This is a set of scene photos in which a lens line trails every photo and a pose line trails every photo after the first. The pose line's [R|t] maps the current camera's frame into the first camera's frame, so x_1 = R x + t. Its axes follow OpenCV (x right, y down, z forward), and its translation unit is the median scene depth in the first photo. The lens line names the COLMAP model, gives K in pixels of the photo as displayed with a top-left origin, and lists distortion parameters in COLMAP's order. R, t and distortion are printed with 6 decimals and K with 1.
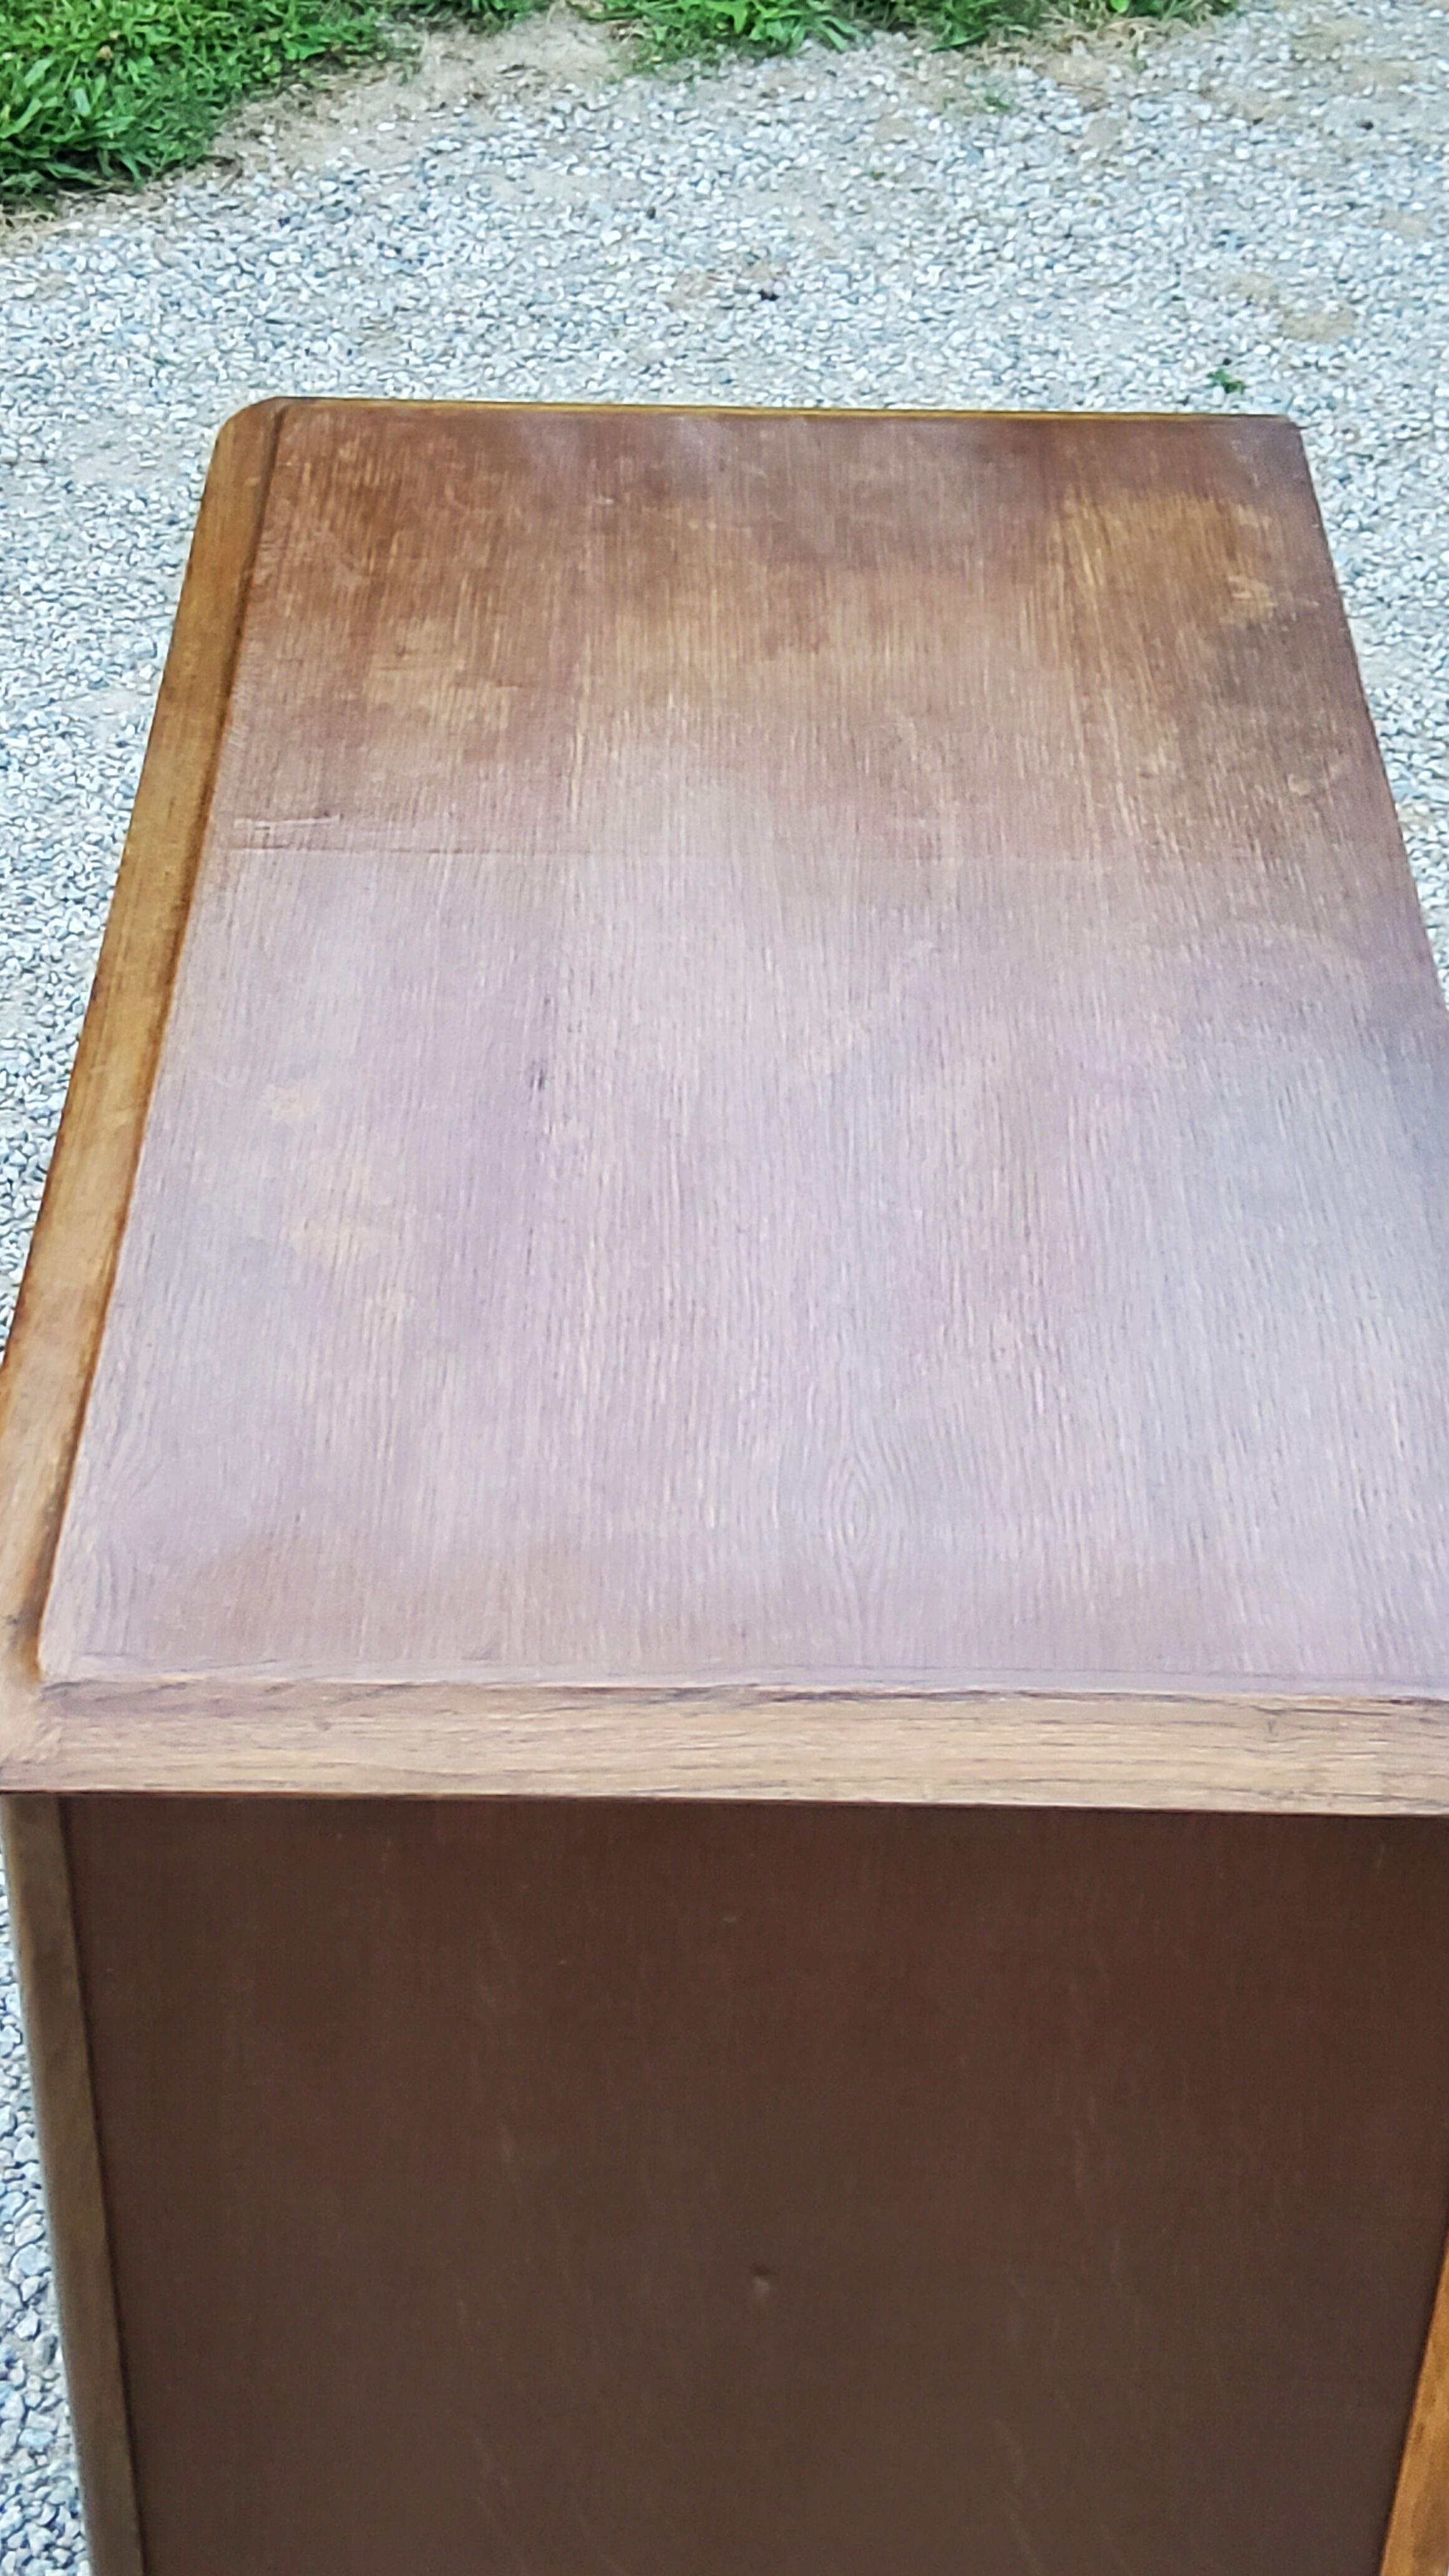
lens RADIAL K [[3853.7, 0, 727.4], [0, 3853.7, 1276.2], [0, 0, 1]] dist [0.106596, 0.000000]
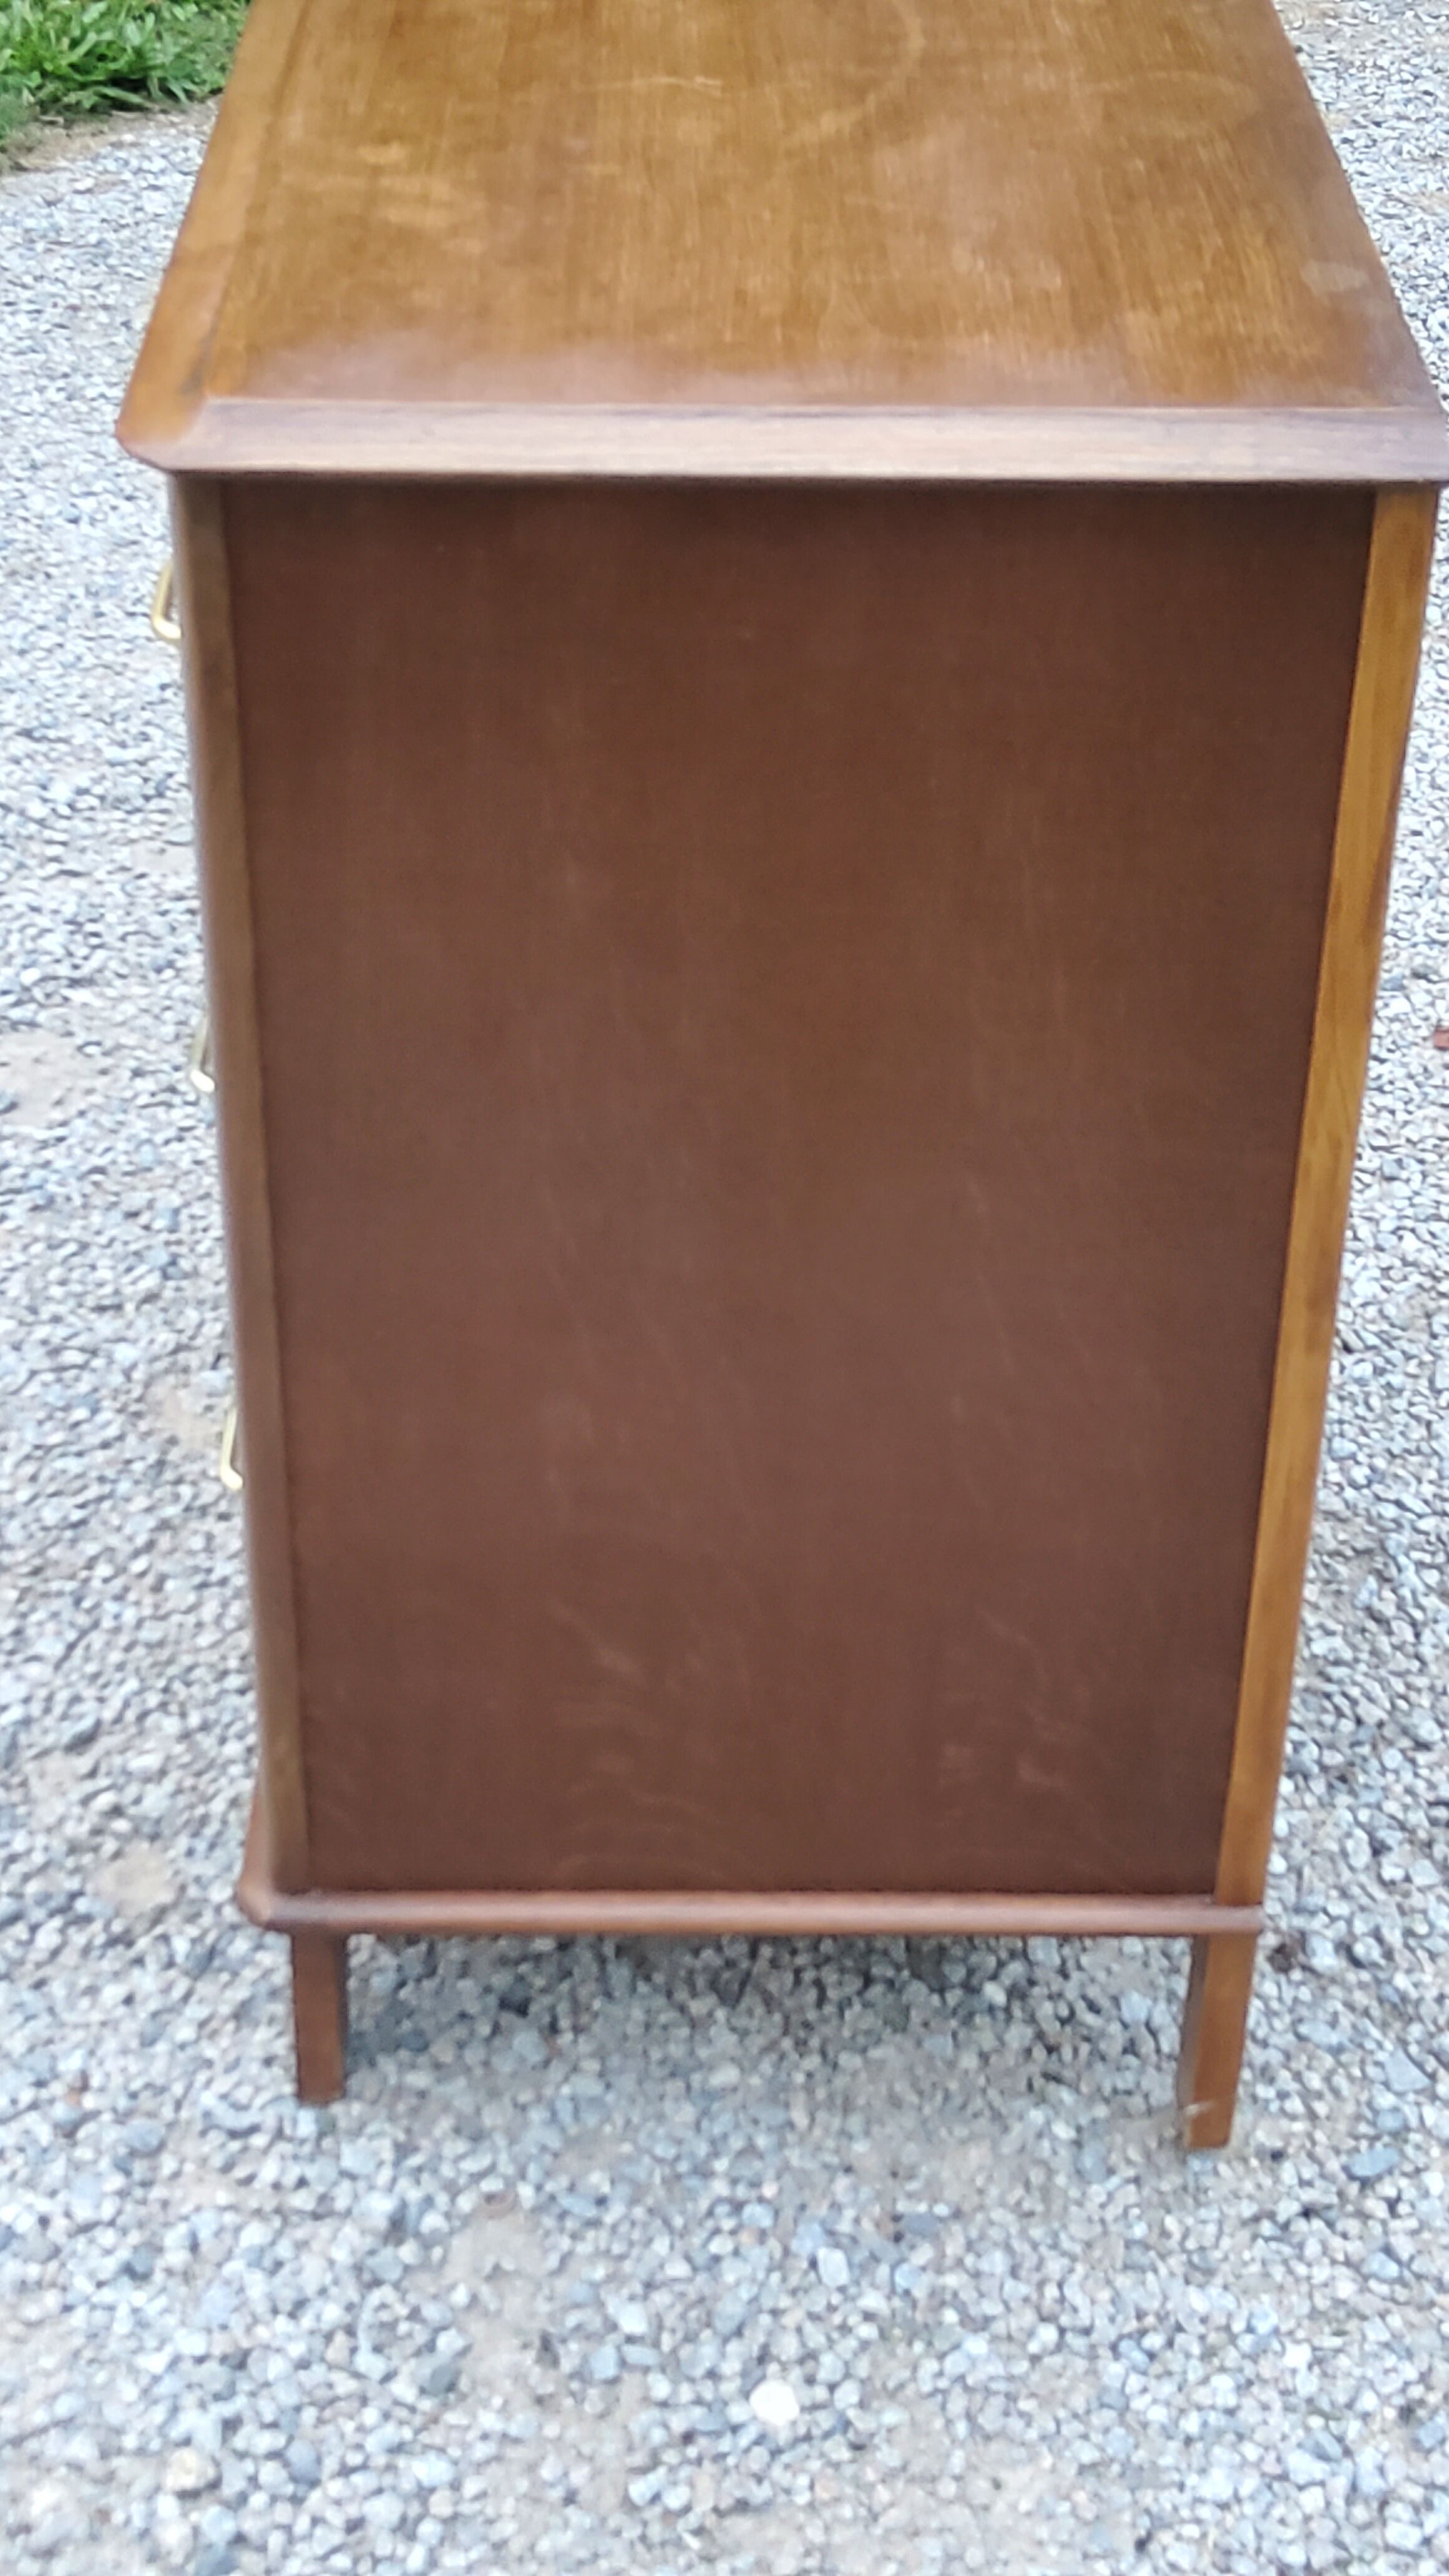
lens RADIAL K [[3853.7, 0, 712.8], [0, 3853.7, 1305.0], [0, 0, 1]] dist [0.106596, 0.000000]
pose [[0.999913, -0.012993, -0.002461, -0.003138], [0.012760, 0.996837, -0.078446, 0.149842], [0.003472, 0.078408, 0.996915, -0.076666]]
